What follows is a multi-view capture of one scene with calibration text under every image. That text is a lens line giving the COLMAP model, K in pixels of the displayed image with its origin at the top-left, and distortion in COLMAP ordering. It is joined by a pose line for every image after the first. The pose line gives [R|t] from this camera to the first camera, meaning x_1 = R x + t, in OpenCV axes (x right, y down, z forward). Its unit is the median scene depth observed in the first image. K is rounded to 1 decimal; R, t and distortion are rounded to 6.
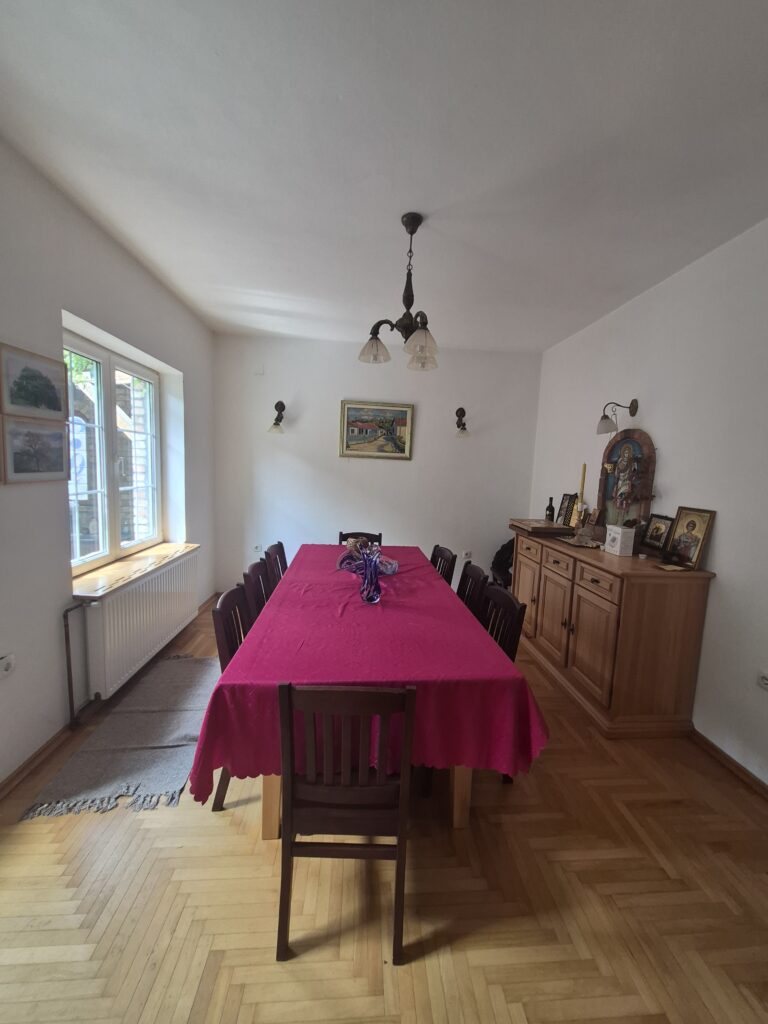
lens RADIAL K [[407.7, 0, 386.8], [0, 407.7, 512.3], [0, 0, 1]] dist [-0.001120, -0.000586]
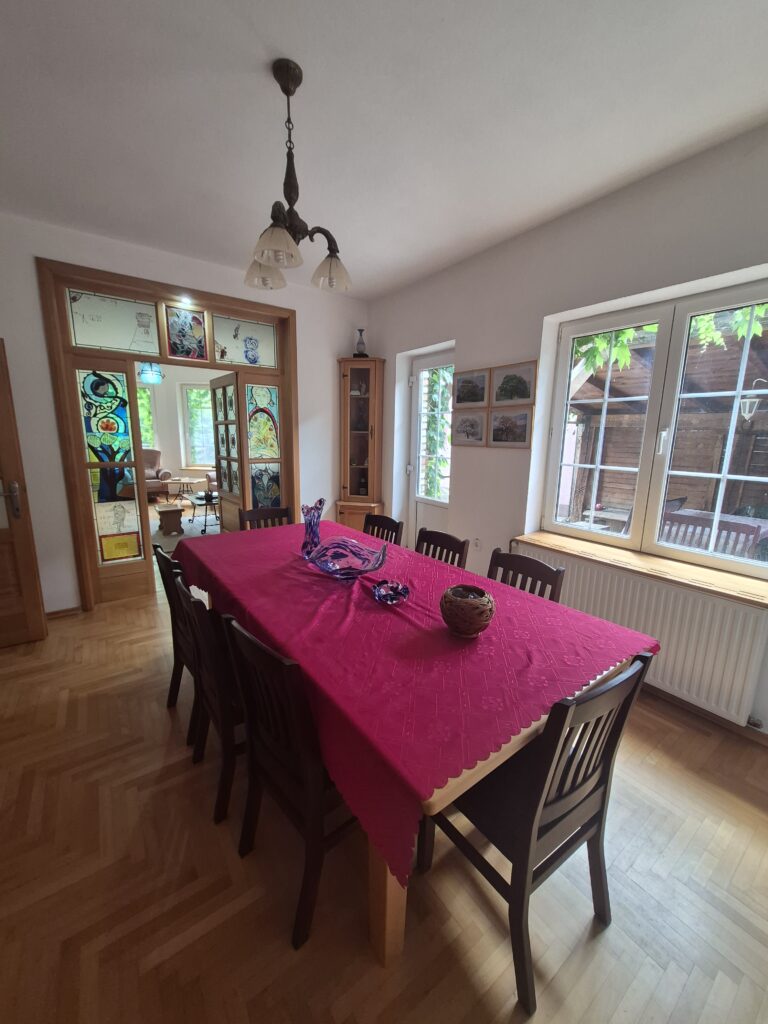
lens RADIAL K [[407.7, 0, 383.5], [0, 407.7, 513.3], [0, 0, 1]] dist [-0.001120, -0.000586]
pose [[-0.854457, 0.041590, -0.517855, 0.305769], [-0.108008, 0.960790, 0.255374, -0.151412], [0.508171, 0.274139, -0.816462, 1.751322]]
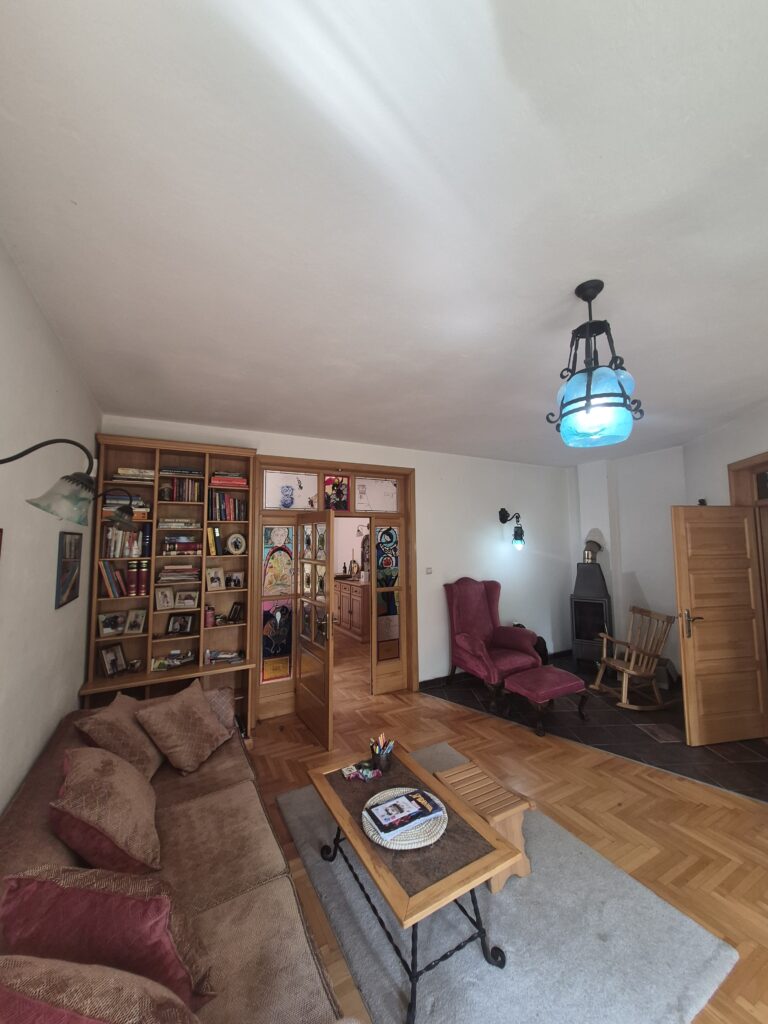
lens RADIAL K [[407.7, 0, 388.7], [0, 407.7, 508.5], [0, 0, 1]] dist [-0.001120, -0.000586]
pose [[0.911189, -0.009908, 0.411870, -0.455756], [0.083956, 0.983199, -0.162084, 0.085108], [-0.403344, 0.182268, 0.896712, -1.795196]]
